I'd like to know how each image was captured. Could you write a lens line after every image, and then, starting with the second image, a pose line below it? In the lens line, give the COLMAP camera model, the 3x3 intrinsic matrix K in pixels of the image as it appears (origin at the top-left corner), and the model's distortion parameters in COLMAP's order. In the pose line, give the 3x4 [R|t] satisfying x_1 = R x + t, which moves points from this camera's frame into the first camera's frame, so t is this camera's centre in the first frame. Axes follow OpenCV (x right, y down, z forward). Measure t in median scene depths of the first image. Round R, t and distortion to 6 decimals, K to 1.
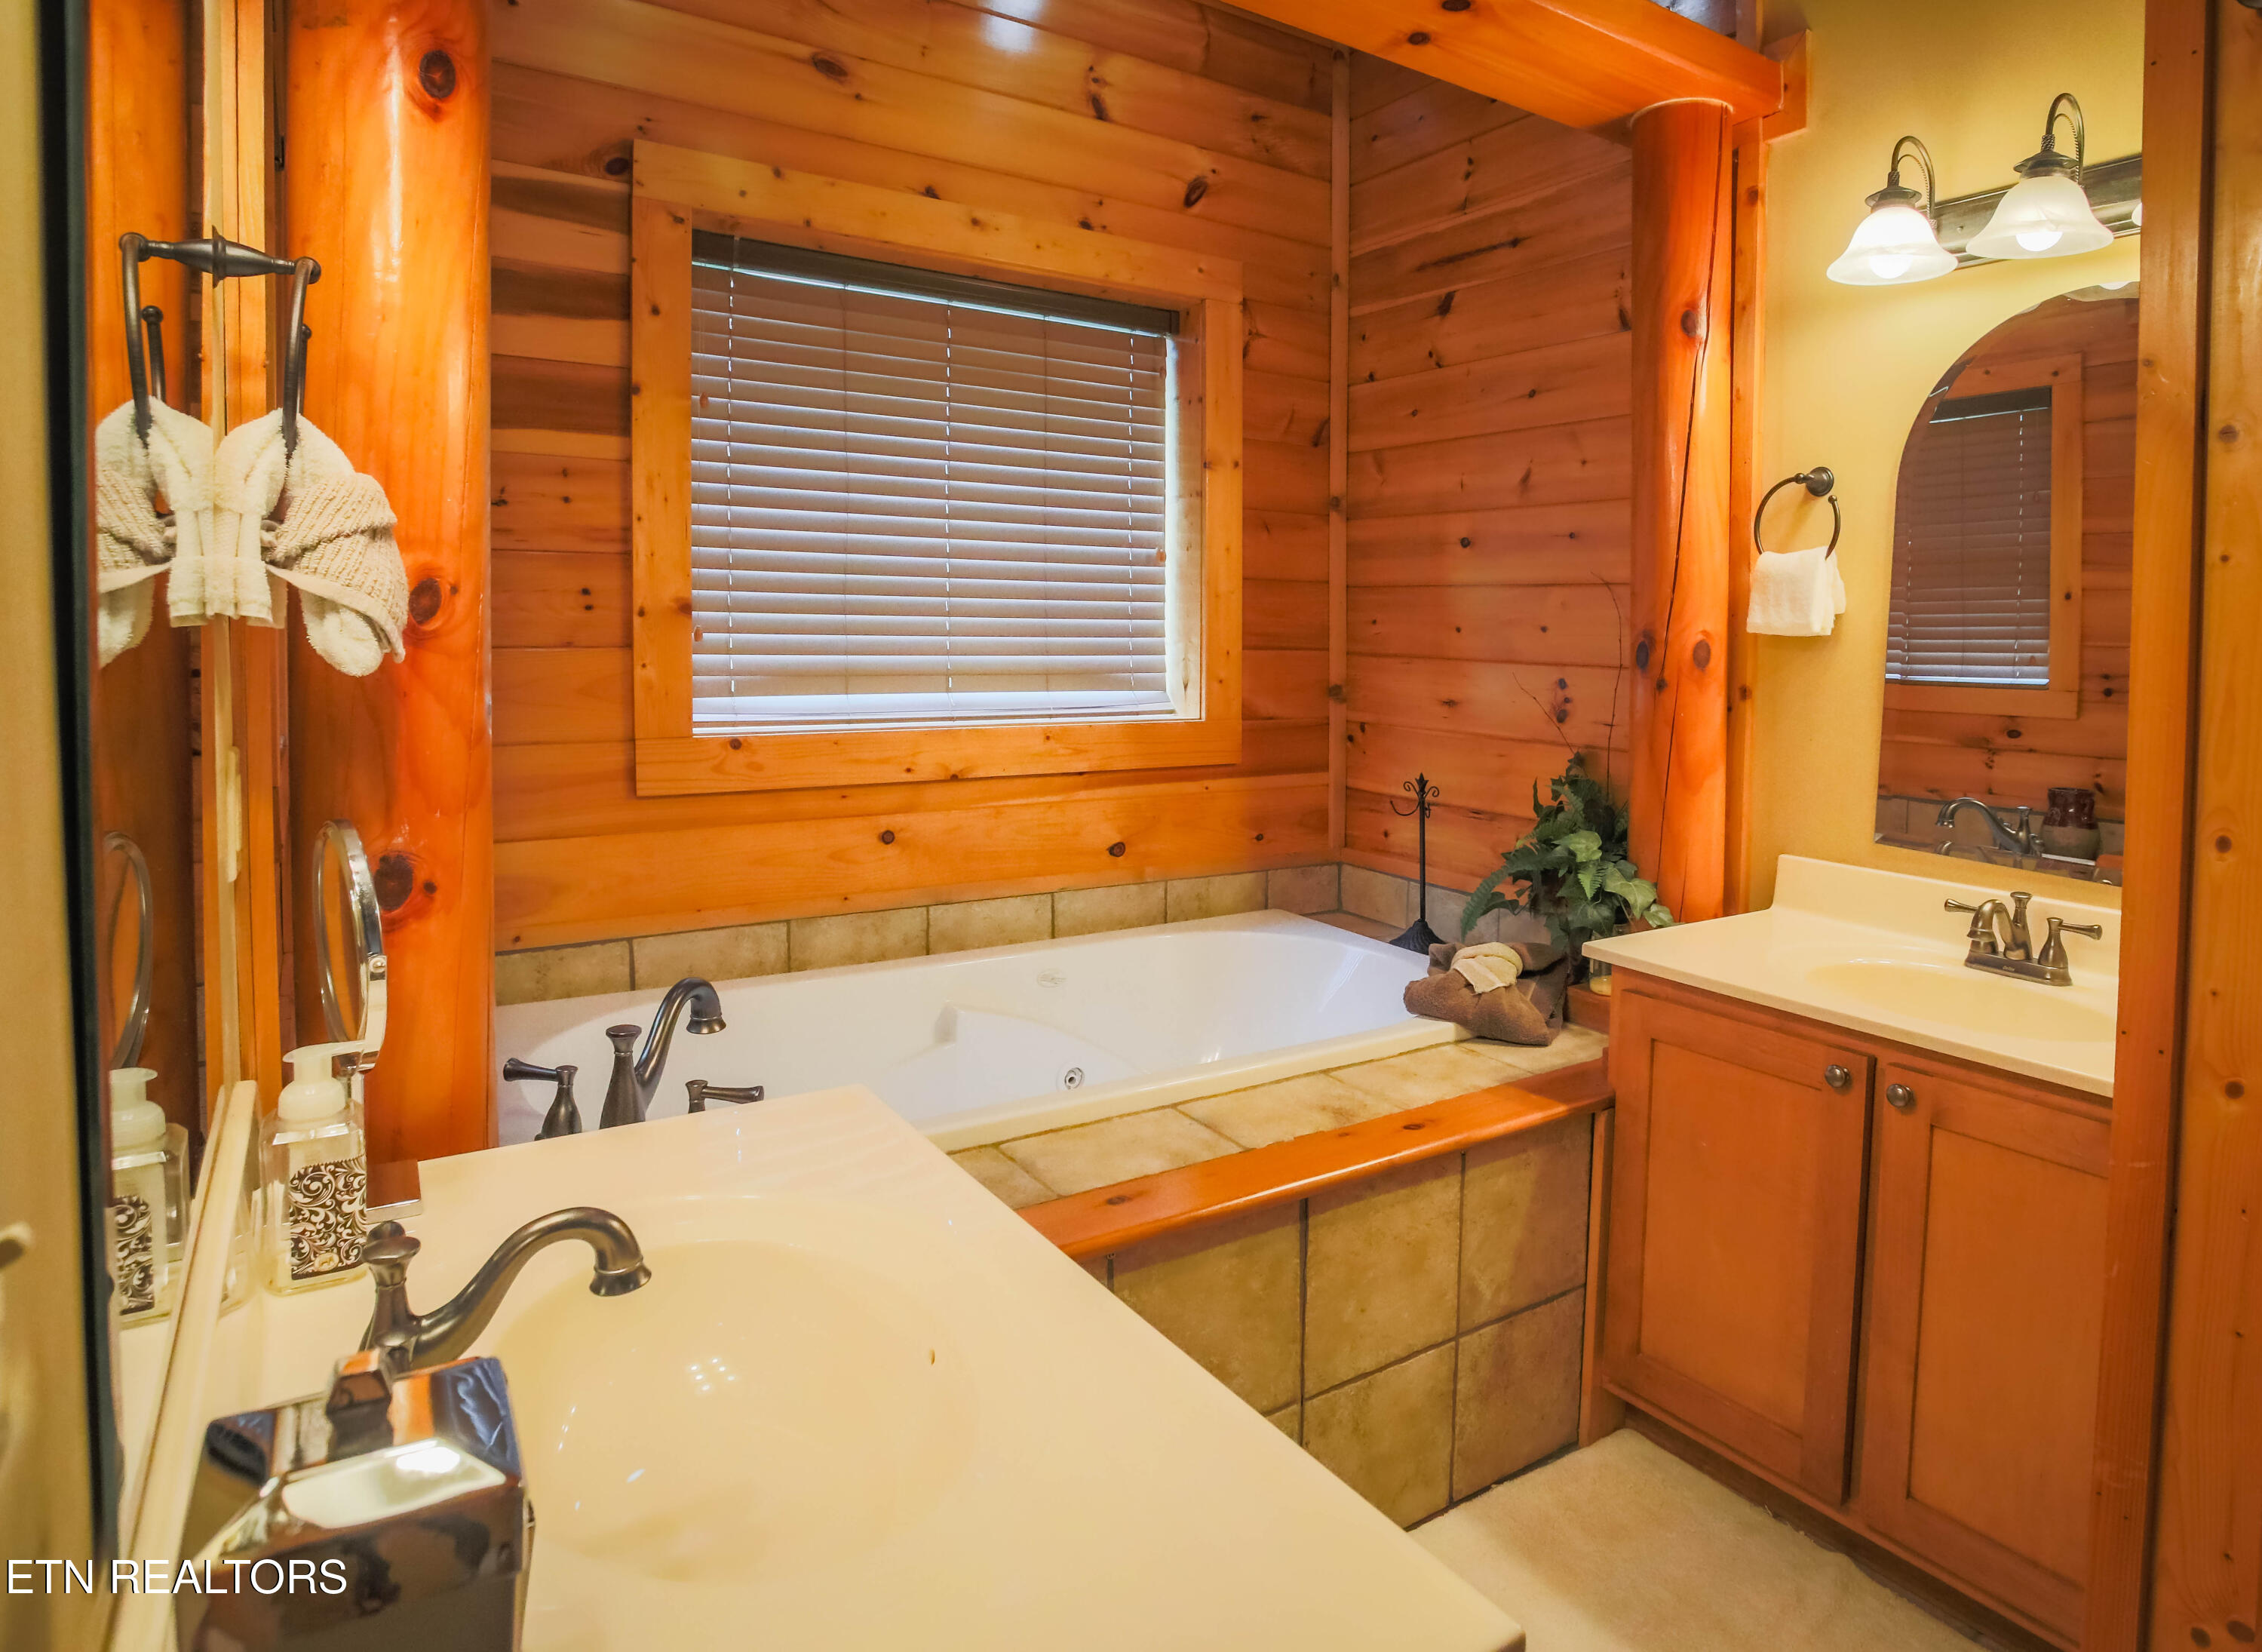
lens RADIAL K [[1360.1, 0, 1239.5], [0, 1360.1, 686.3], [0, 0, 1]] dist [-0.050303, 0.017974]
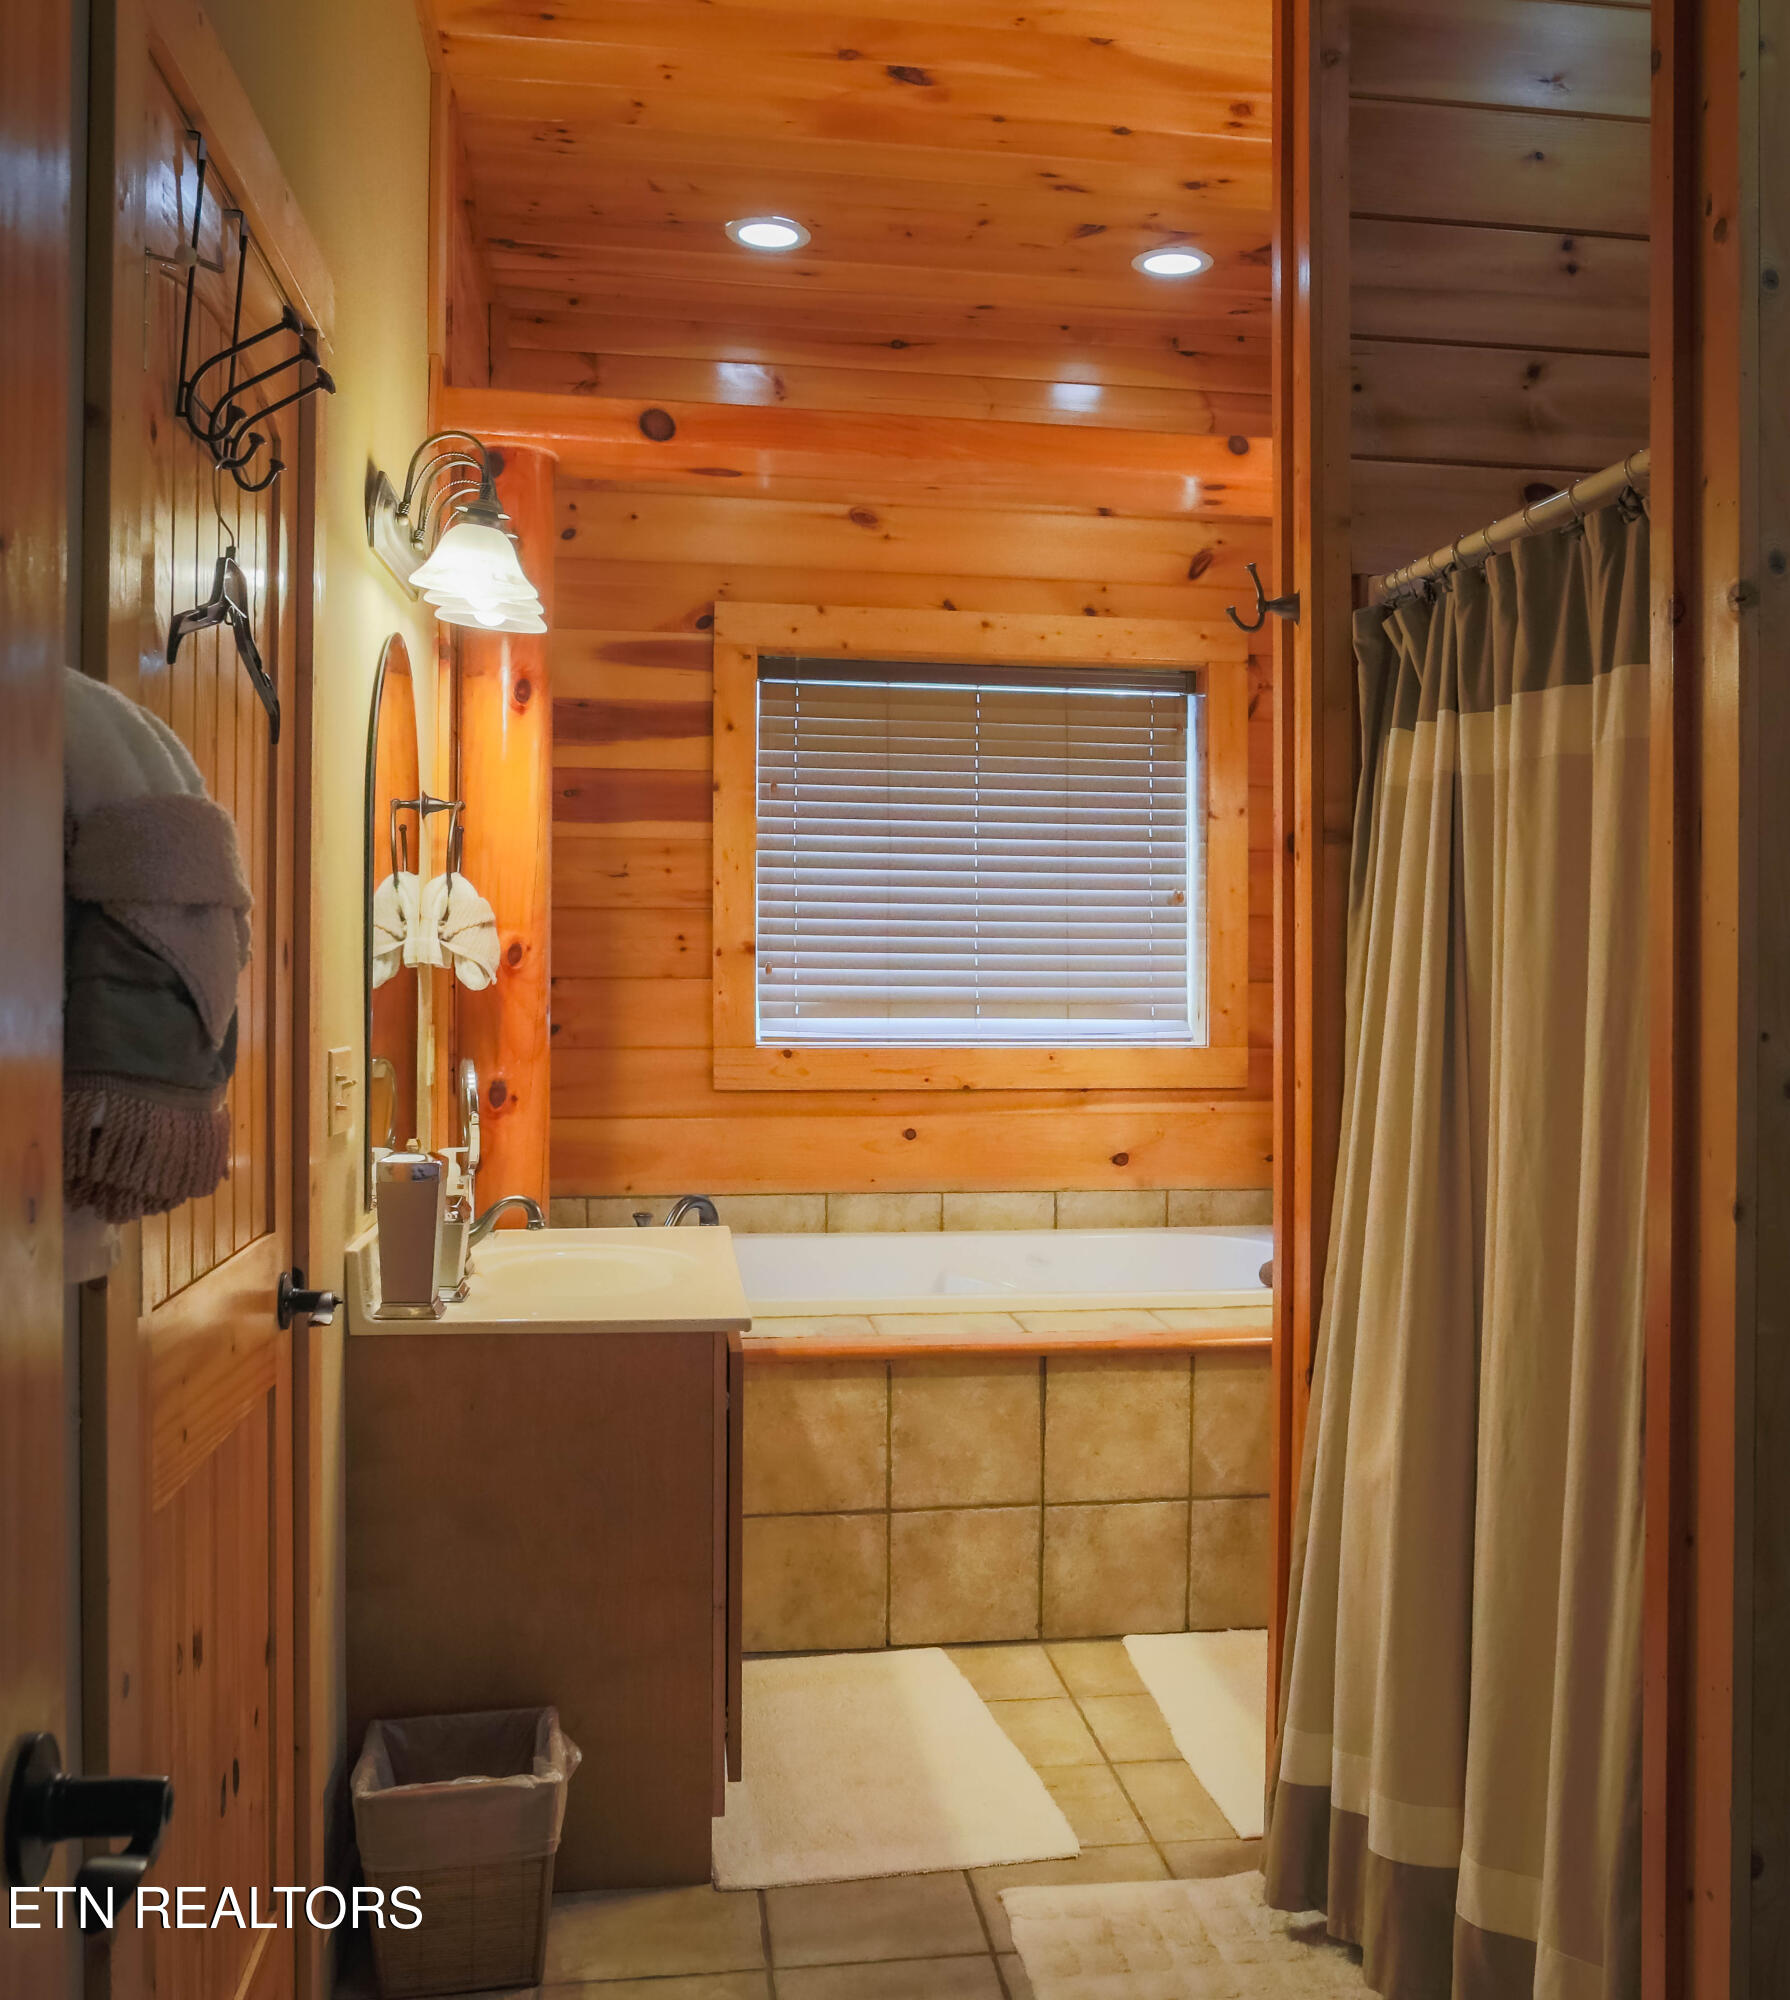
lens RADIAL K [[1748.8, 0, 896.8], [0, 1748.8, 1003.2], [0, 0, 1]] dist [-0.002080, 0.000529]
pose [[0.906655, 0.007457, -0.421808, 0.454190], [-0.014065, 0.999822, -0.012556, 0.015034], [0.421639, 0.017317, 0.906598, -0.505986]]
